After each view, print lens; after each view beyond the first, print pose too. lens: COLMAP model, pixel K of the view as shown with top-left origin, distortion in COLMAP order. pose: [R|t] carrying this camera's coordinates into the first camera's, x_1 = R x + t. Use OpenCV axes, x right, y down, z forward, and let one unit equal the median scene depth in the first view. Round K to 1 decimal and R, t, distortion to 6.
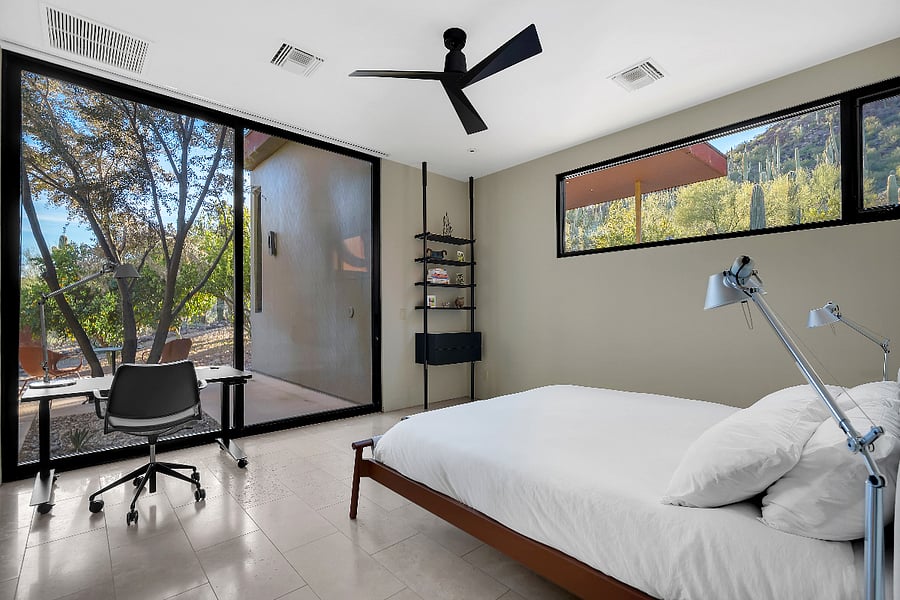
lens RADIAL K [[416.4, 0, 450.0], [0, 416.4, 300.0], [0, 0, 1]] dist [0.001723, 0.000330]
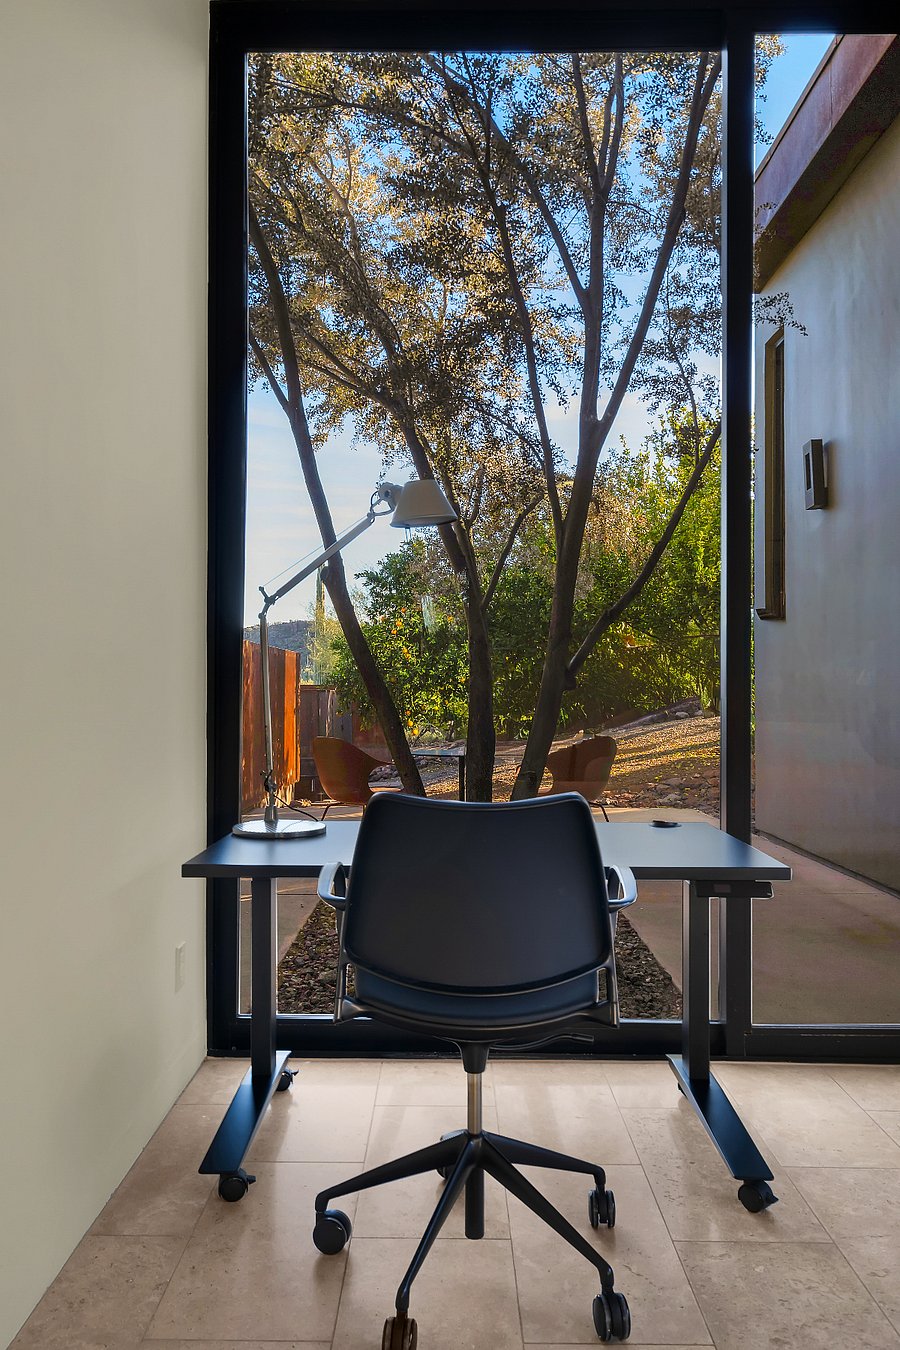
lens RADIAL K [[1053.1, 0, 450.0], [0, 1053.1, 675.0], [0, 0, 1]] dist [0.057028, 0.000052]
pose [[0.751906, 0.008474, -0.659216, -0.109208], [0.001232, 0.999898, 0.014259, 0.026582], [0.659269, -0.011533, 0.751818, 0.199645]]
